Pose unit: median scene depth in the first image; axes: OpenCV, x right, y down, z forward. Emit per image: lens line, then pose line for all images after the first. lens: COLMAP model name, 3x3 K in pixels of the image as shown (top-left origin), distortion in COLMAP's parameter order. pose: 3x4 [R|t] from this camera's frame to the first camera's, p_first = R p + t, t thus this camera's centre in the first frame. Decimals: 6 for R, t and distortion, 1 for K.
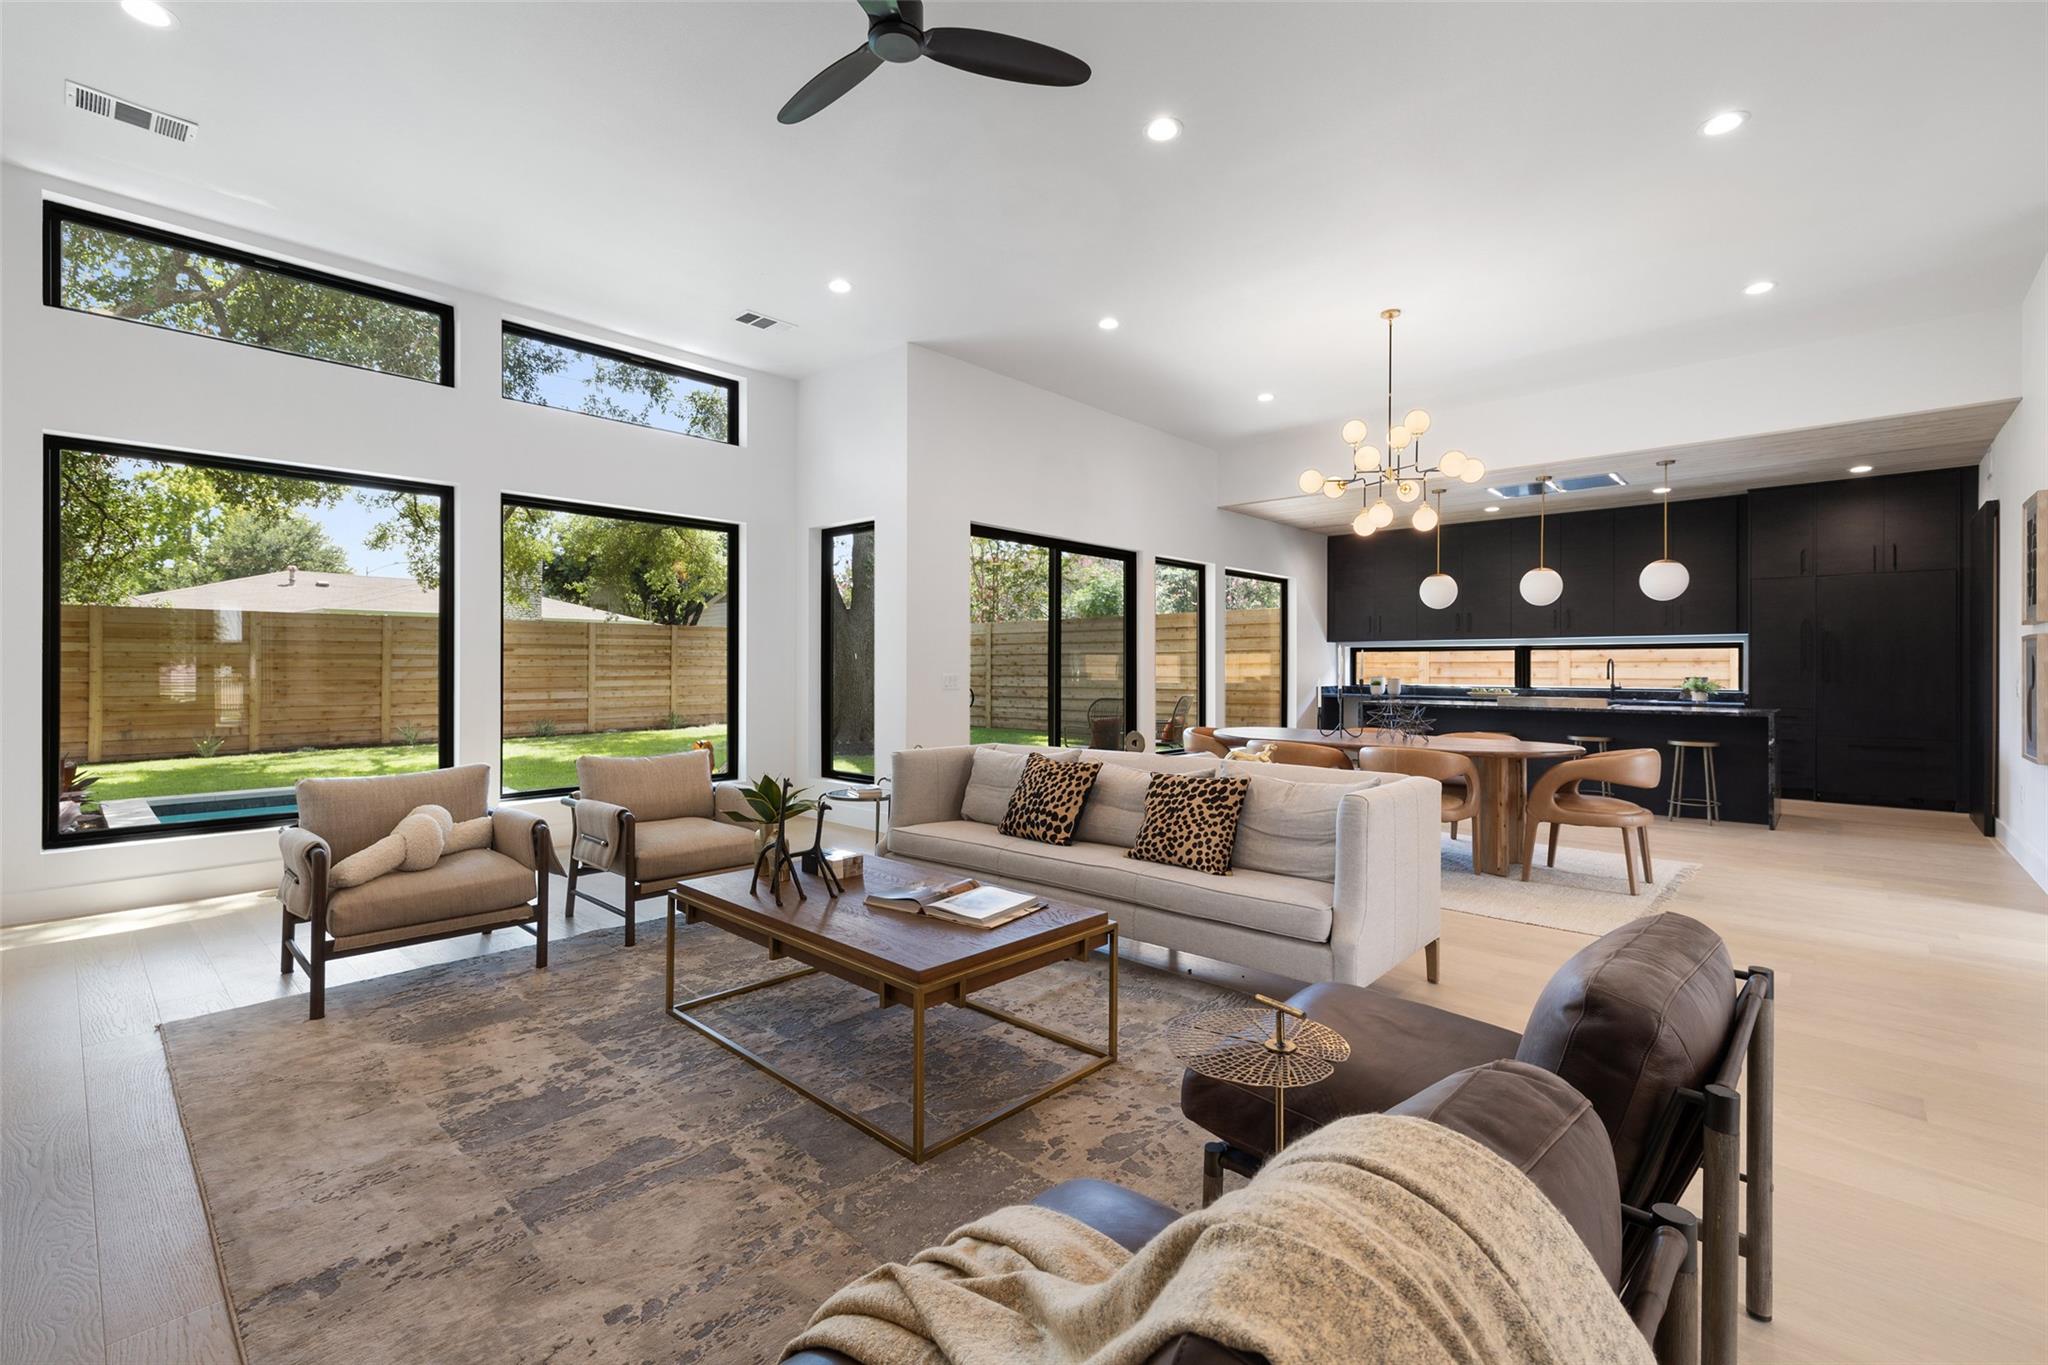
lens RADIAL K [[866.4, 0, 1015.9], [0, 866.4, 669.8], [0, 0, 1]] dist [0.008799, -0.000252]
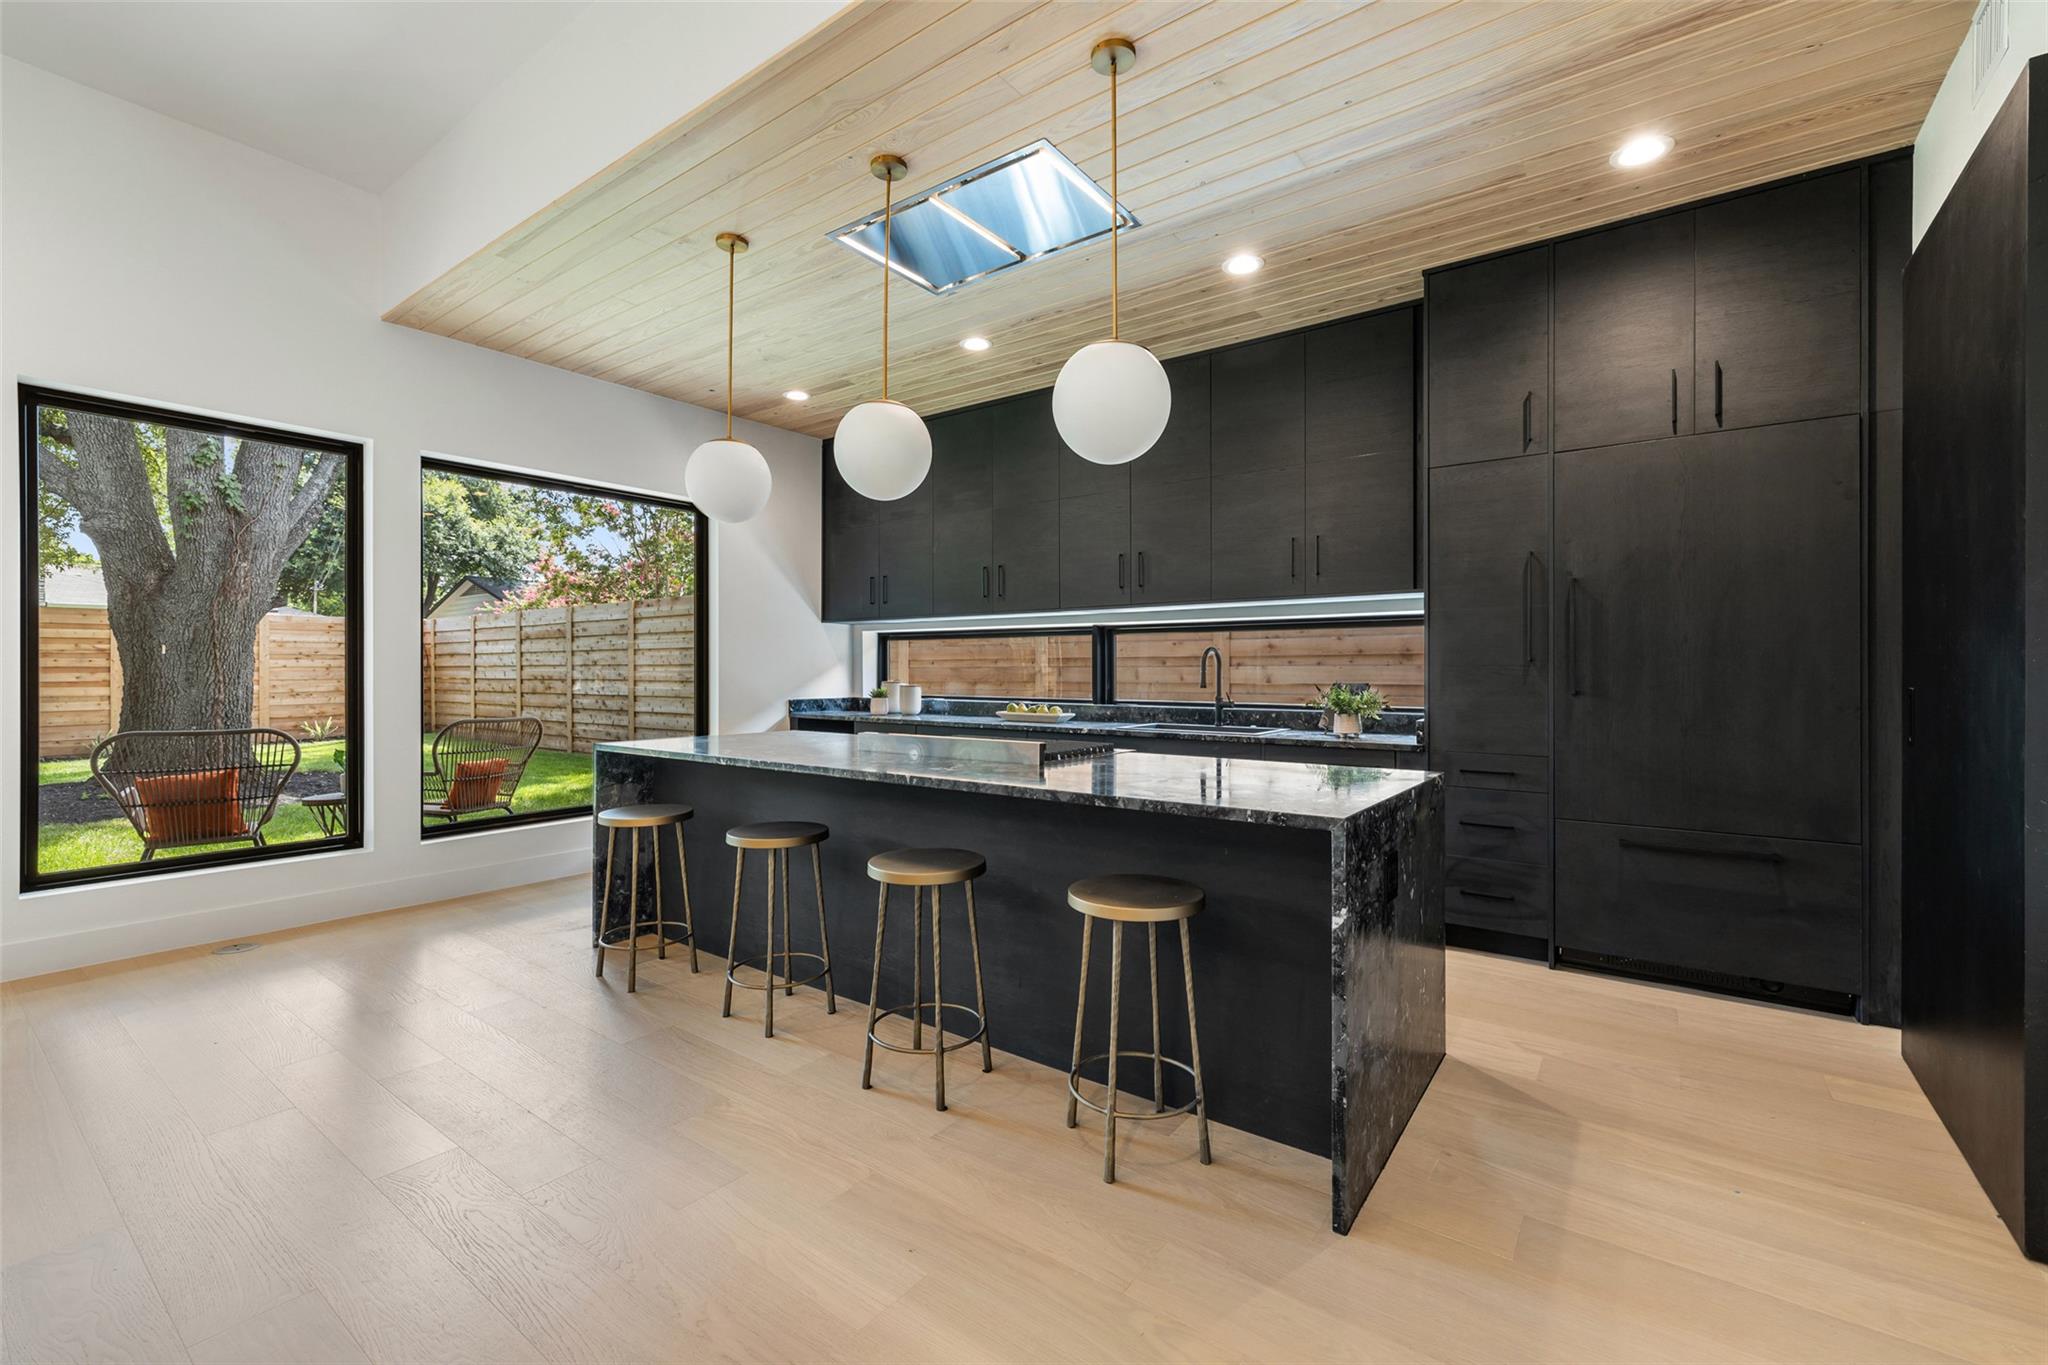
lens RADIAL K [[866.4, 0, 988.6], [0, 866.4, 674.7], [0, 0, 1]] dist [0.008799, -0.000252]
pose [[0.997726, -0.000351, 0.067397, 0.575447], [0.000323, 1.000000, 0.000430, 0.003291], [-0.067397, -0.000407, 0.997726, 0.555708]]
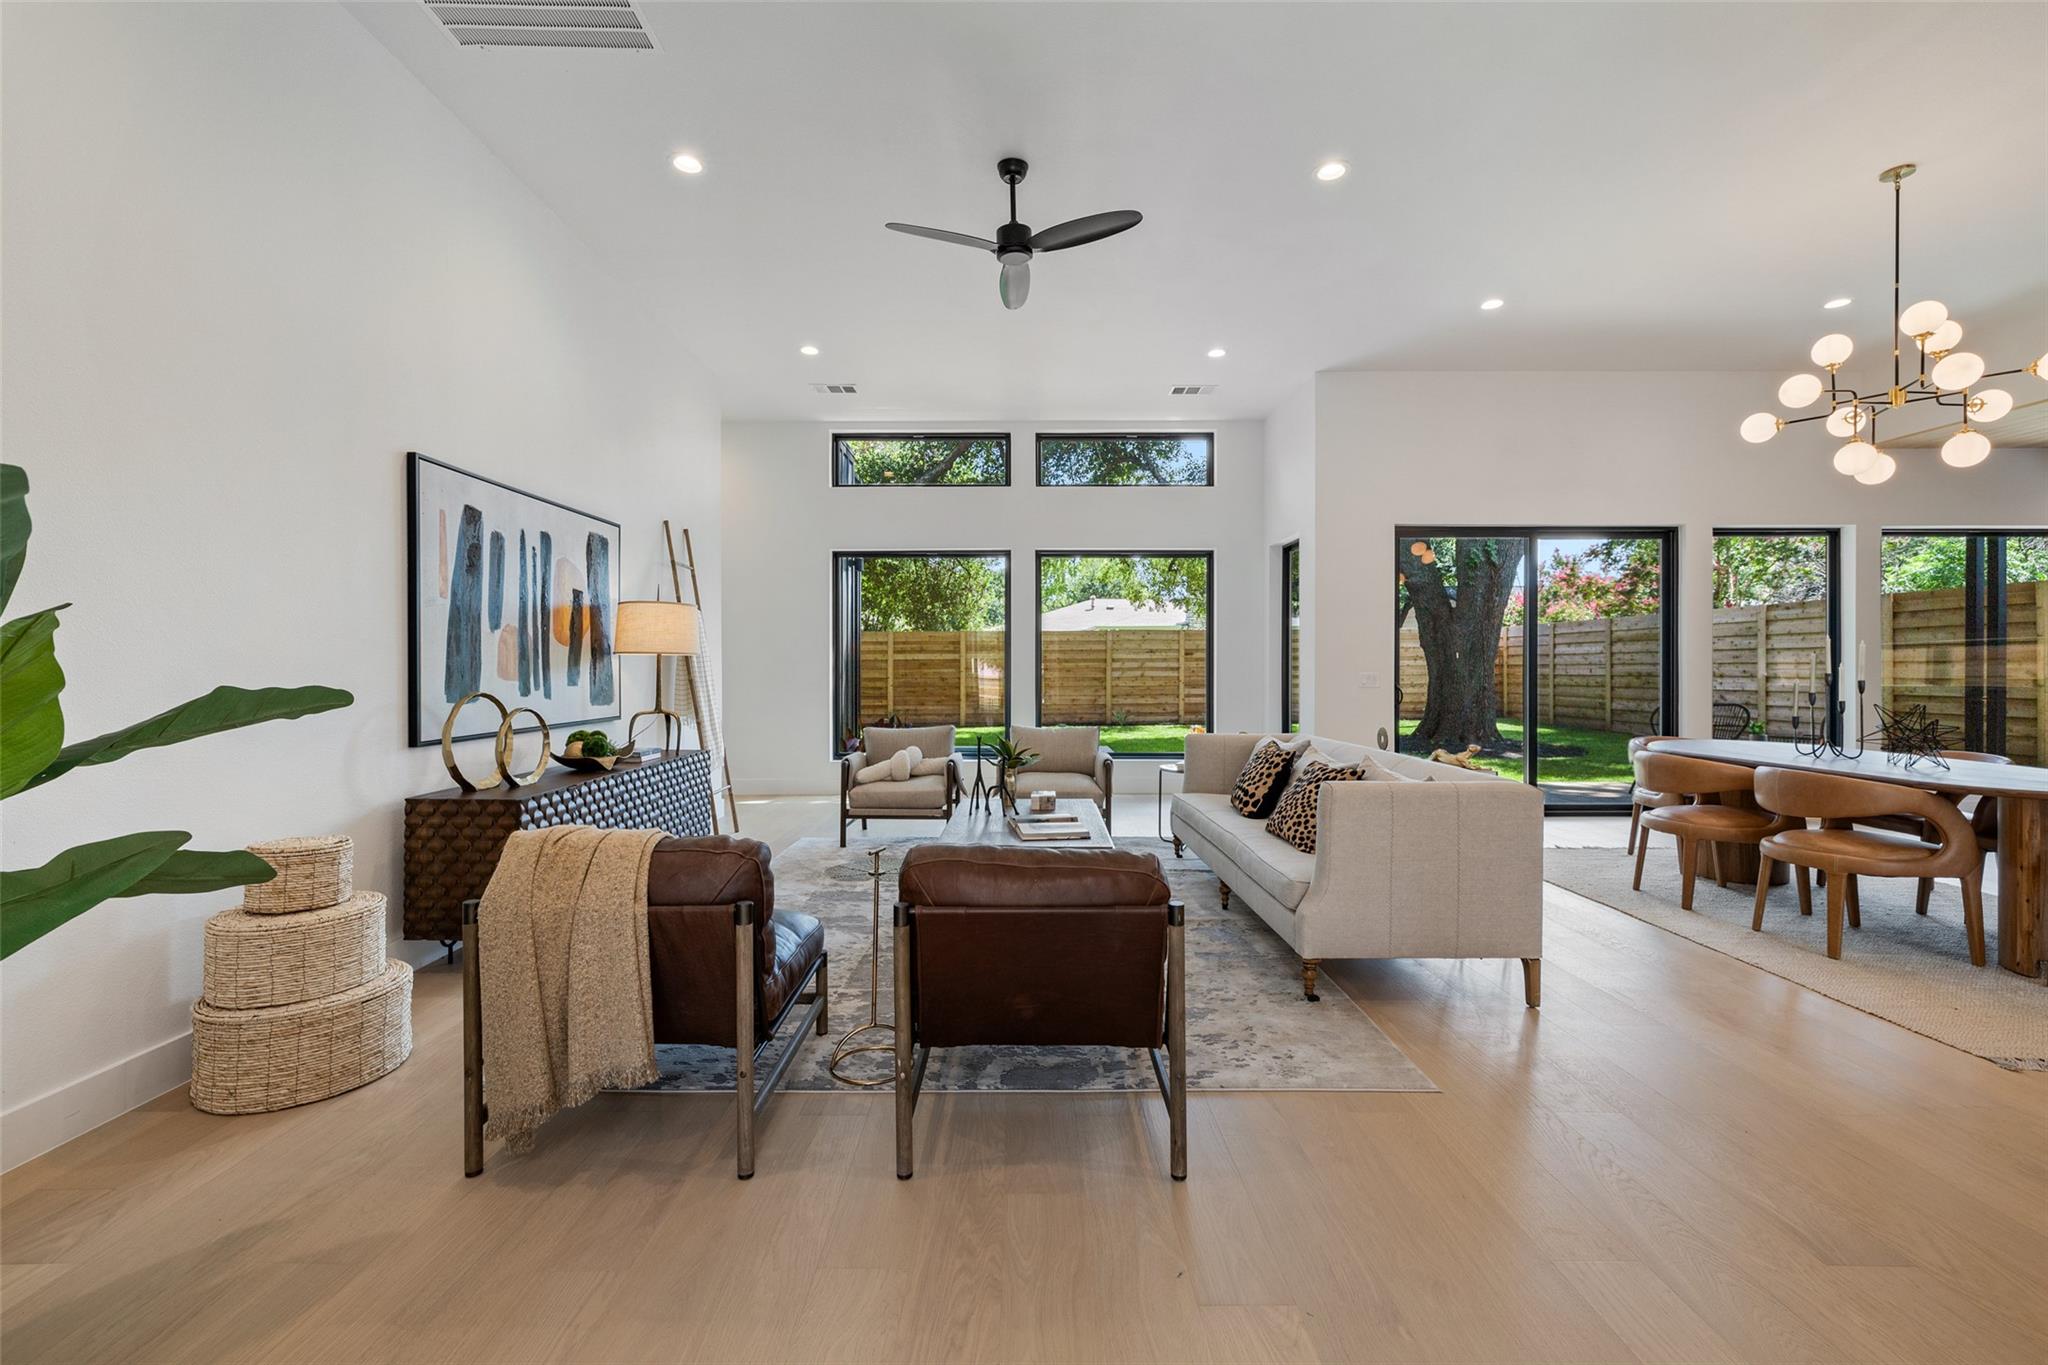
lens RADIAL K [[866.4, 0, 1050.2], [0, 866.4, 670.4], [0, 0, 1]] dist [0.008799, -0.000252]
pose [[0.692572, -0.000402, -0.721349, 0.333602], [0.000307, 1.000000, -0.000261, 0.001156], [0.721349, -0.000041, 0.692572, -0.005385]]
